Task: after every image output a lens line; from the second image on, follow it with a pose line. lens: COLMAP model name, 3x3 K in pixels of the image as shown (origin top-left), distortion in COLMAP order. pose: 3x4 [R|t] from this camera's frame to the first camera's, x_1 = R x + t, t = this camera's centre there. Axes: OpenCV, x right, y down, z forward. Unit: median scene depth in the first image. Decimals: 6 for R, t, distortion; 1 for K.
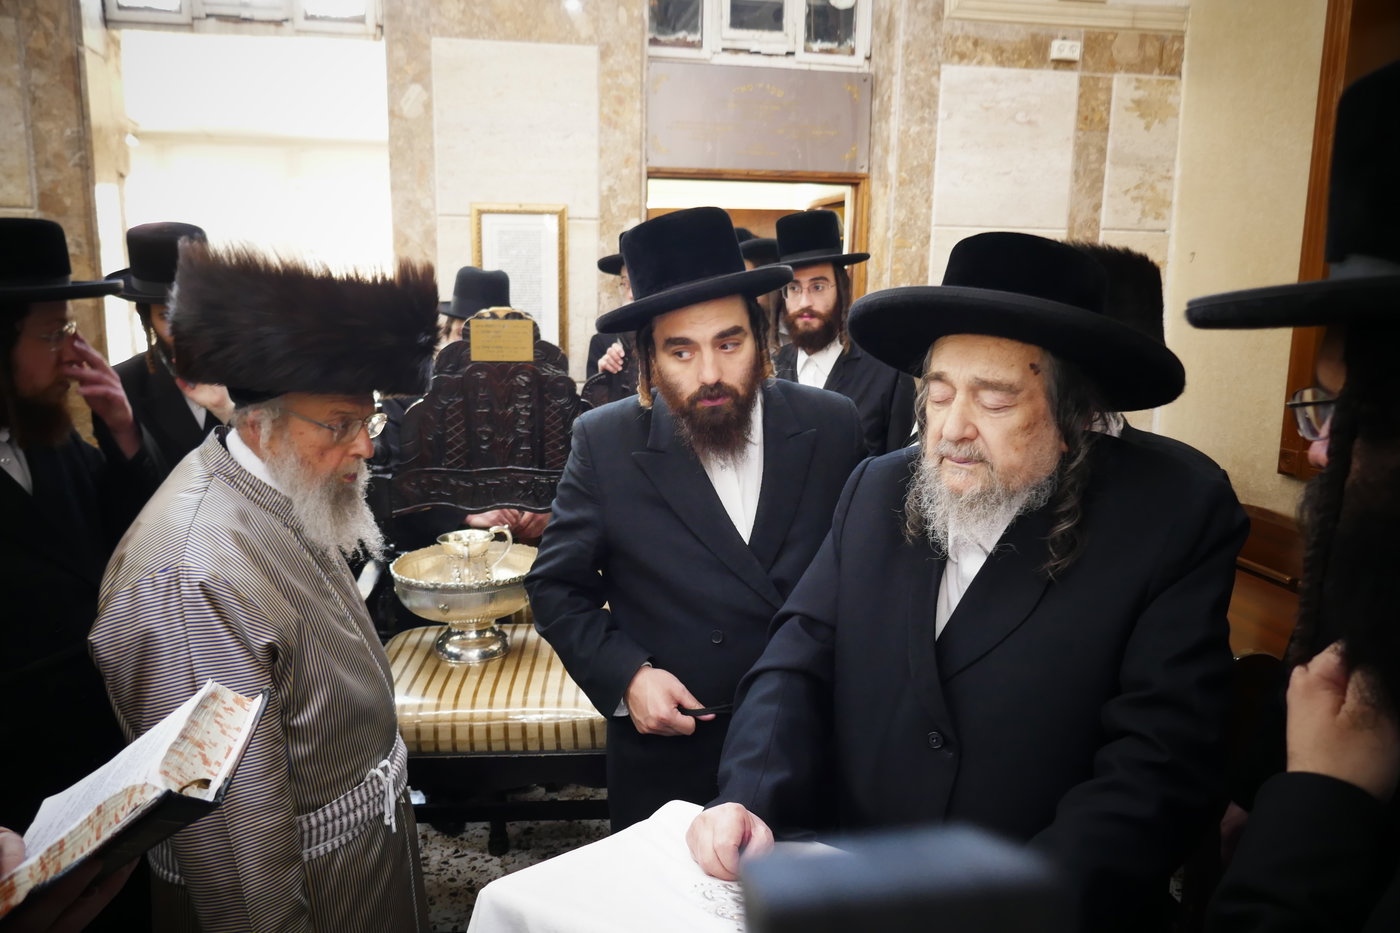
lens RADIAL K [[987.1, 0, 692.7], [0, 987.1, 450.1], [0, 0, 1]] dist [-0.005081, -0.007822]
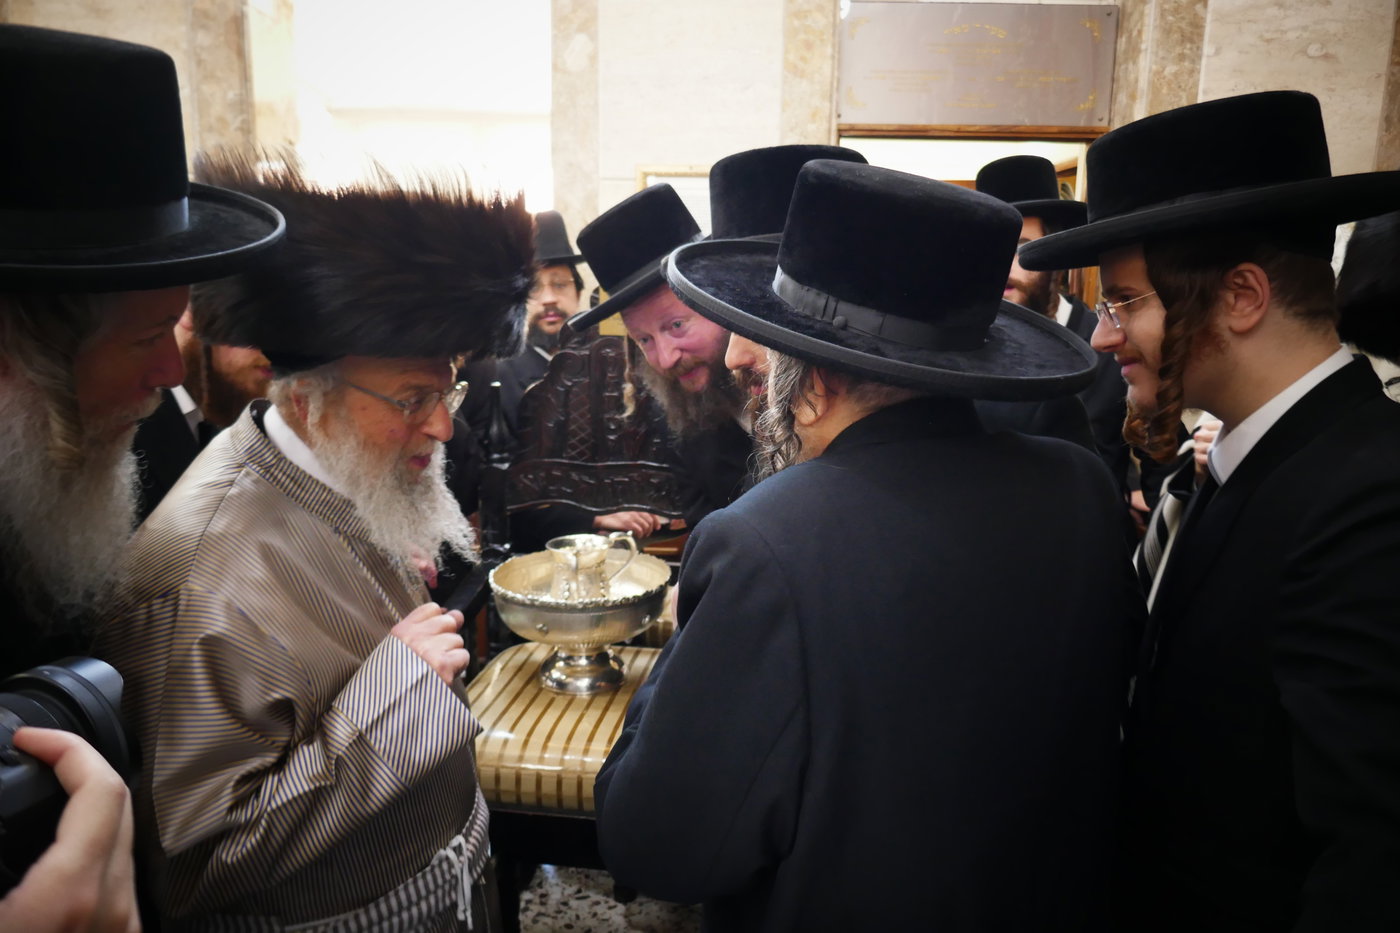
lens RADIAL K [[987.1, 0, 692.7], [0, 987.1, 450.1], [0, 0, 1]] dist [-0.005081, -0.007822]
pose [[0.976756, 0.042902, -0.210018, 0.028241], [-0.041485, 0.999077, 0.011148, -0.003611], [0.210302, -0.002176, 0.977634, 0.146994]]
